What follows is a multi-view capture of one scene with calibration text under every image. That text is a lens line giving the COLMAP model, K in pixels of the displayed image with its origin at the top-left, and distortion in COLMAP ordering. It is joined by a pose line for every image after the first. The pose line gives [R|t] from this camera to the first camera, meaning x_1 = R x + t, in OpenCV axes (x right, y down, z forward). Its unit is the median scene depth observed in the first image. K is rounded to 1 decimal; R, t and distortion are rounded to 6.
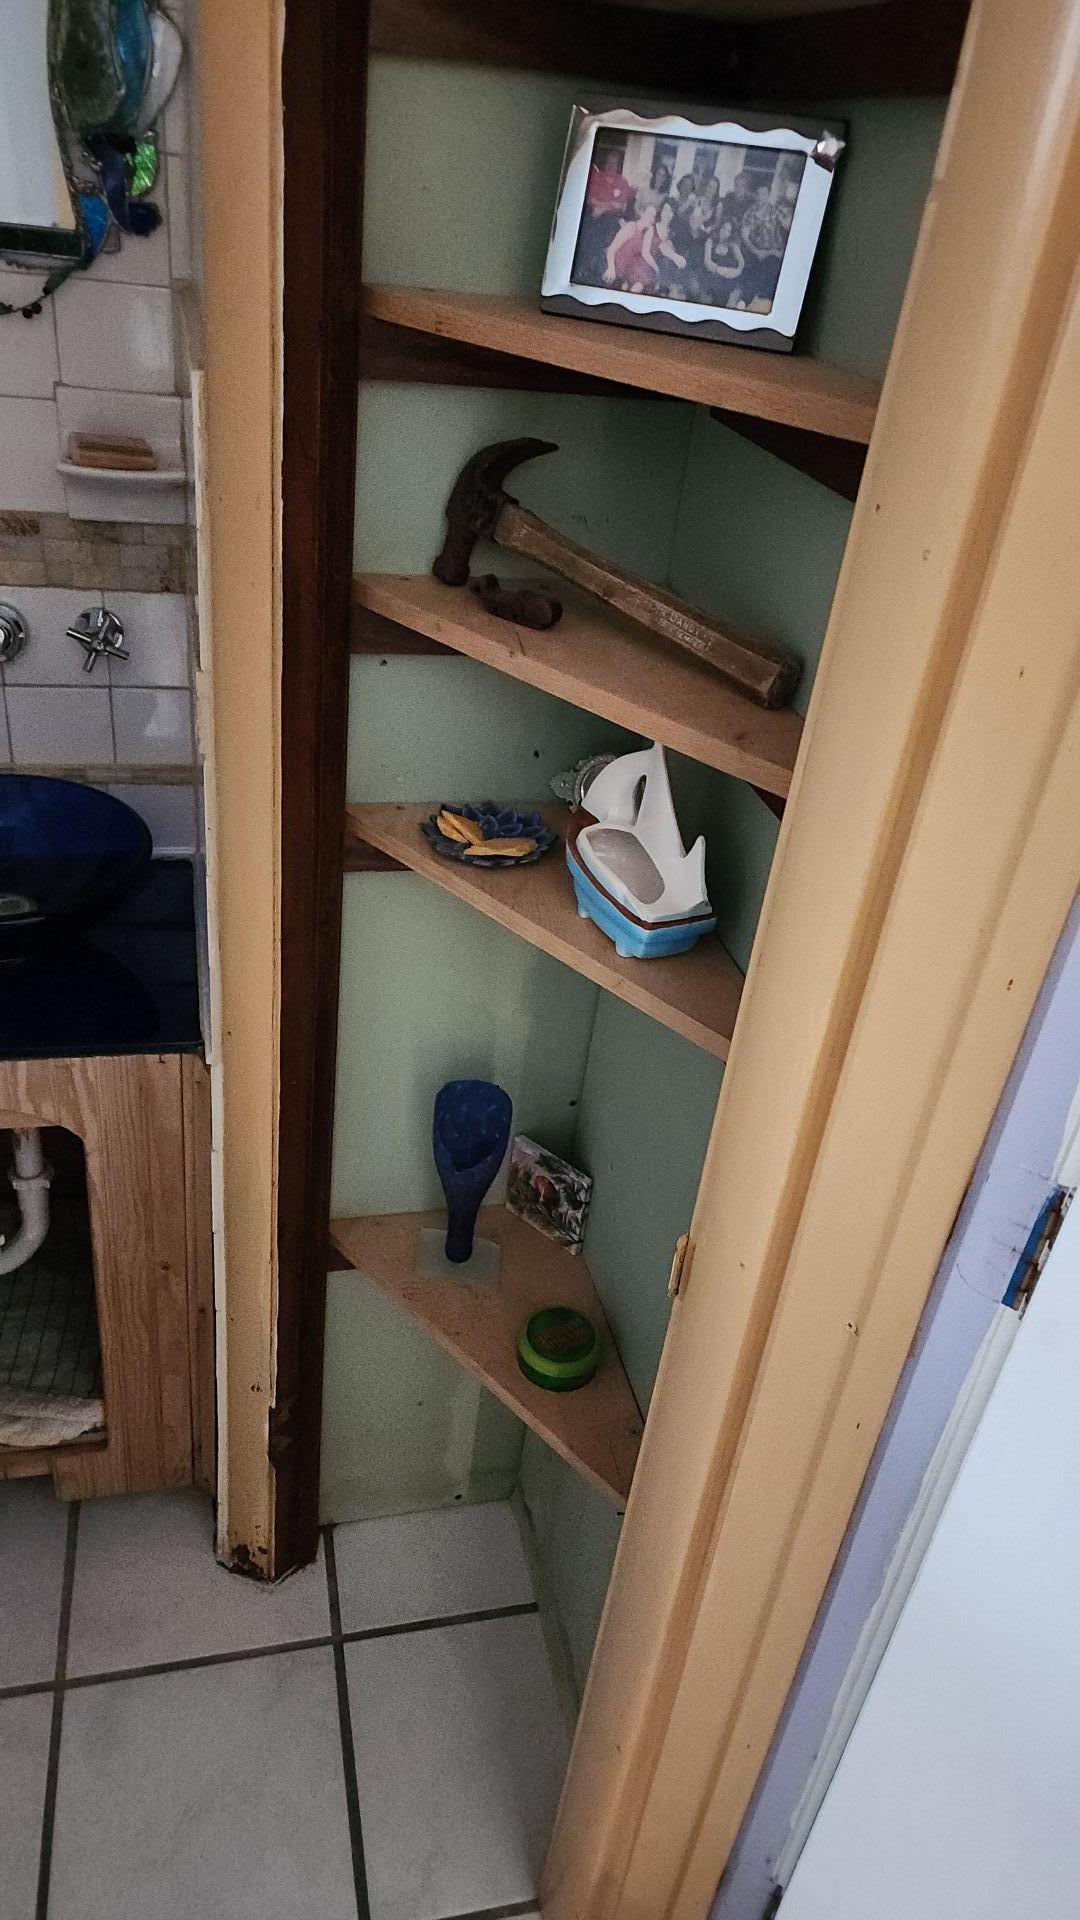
lens RADIAL K [[1250.2, 0, 538.6], [0, 1250.2, 931.5], [0, 0, 1]] dist [0.089287, -0.075251]
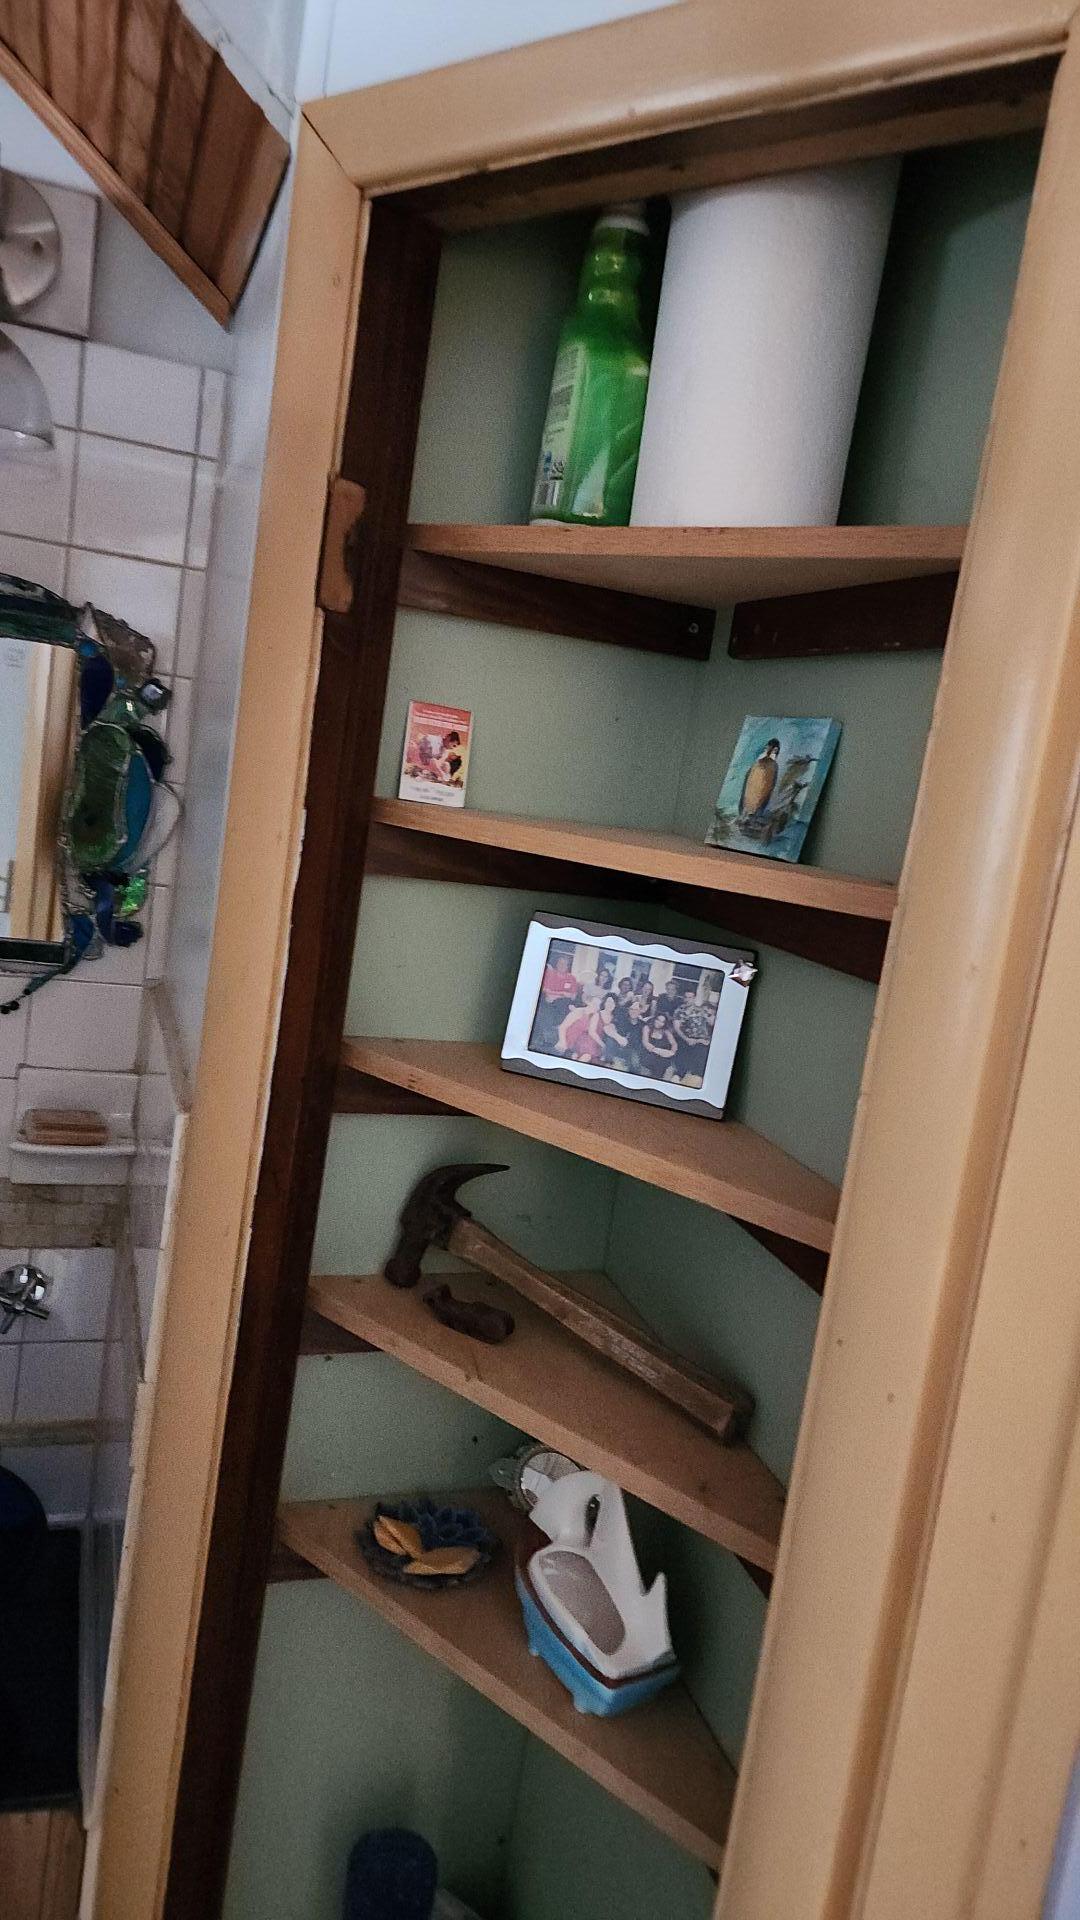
lens RADIAL K [[1250.2, 0, 538.6], [0, 1250.2, 931.5], [0, 0, 1]] dist [0.089287, -0.075251]
pose [[0.994131, 0.022954, 0.105718, -0.081522], [0.017132, 0.931494, -0.363353, -0.185363], [-0.106816, 0.363032, 0.925634, -0.085708]]
